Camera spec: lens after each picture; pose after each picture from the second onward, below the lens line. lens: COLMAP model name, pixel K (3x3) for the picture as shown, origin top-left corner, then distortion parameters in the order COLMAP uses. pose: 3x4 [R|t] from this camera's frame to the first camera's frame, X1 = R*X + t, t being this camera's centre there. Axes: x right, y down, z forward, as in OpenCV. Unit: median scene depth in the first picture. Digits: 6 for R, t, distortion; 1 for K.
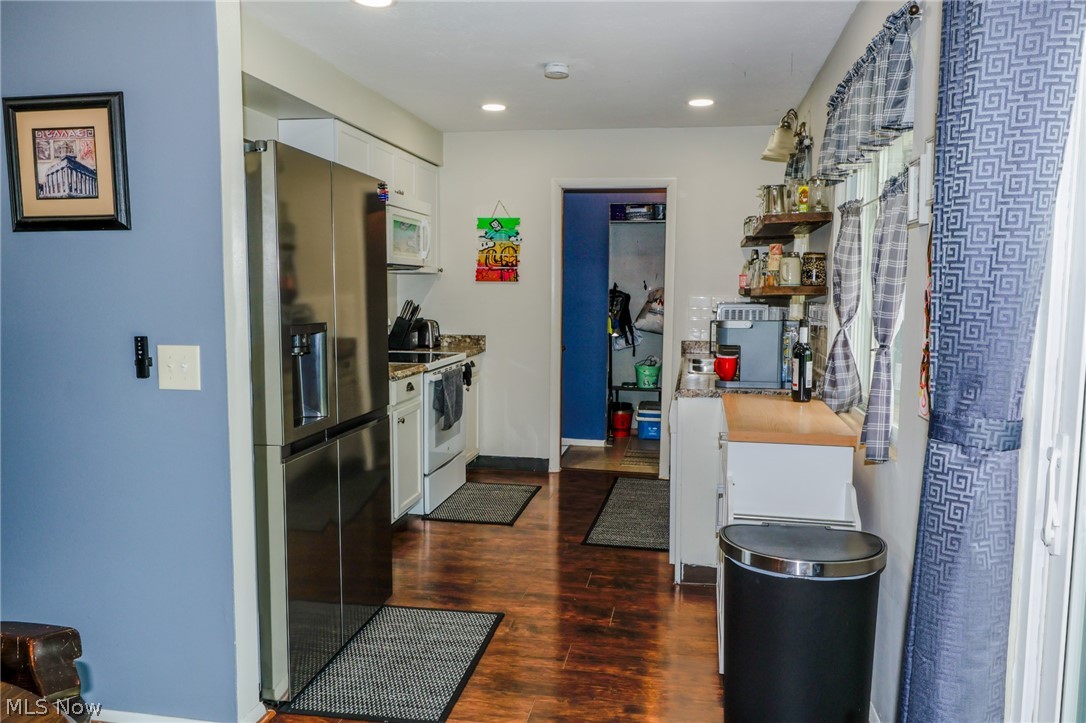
lens RADIAL K [[808.9, 0, 543.0], [0, 808.9, 361.5], [0, 0, 1]] dist [0.012062, 0.000132]
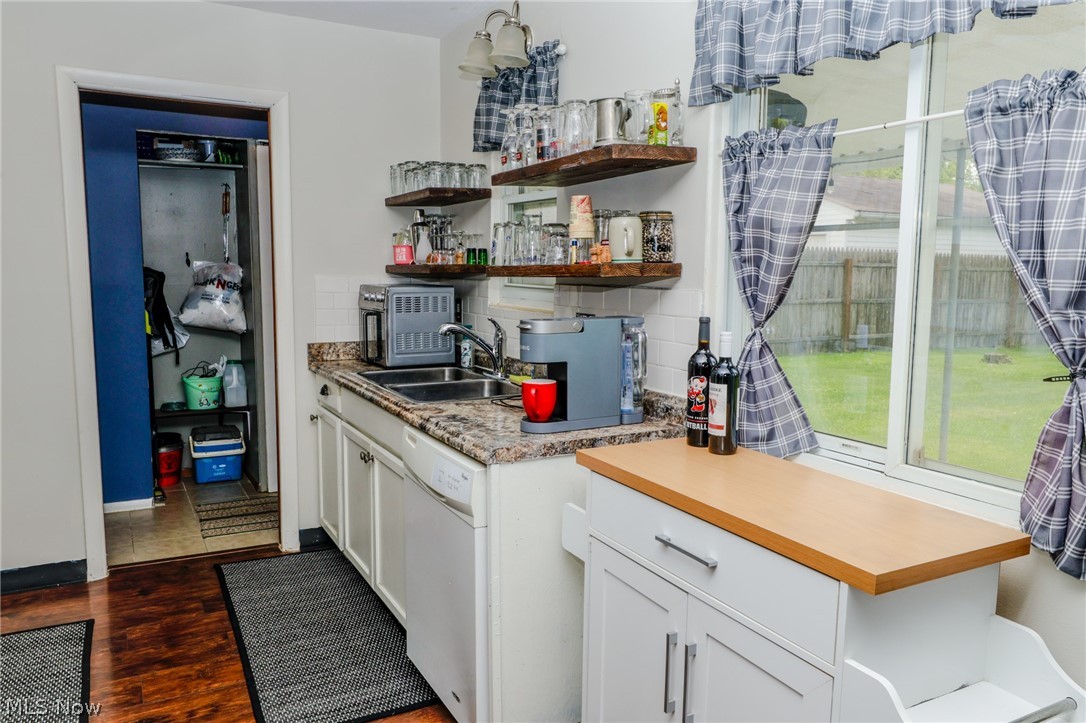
lens RADIAL K [[808.9, 0, 543.0], [0, 808.9, 361.5], [0, 0, 1]] dist [0.012062, 0.000132]
pose [[0.777044, -0.076590, 0.624769, -0.090889], [0.056444, 0.997049, 0.052026, -0.032894], [-0.626910, -0.005163, 0.779074, 0.340454]]
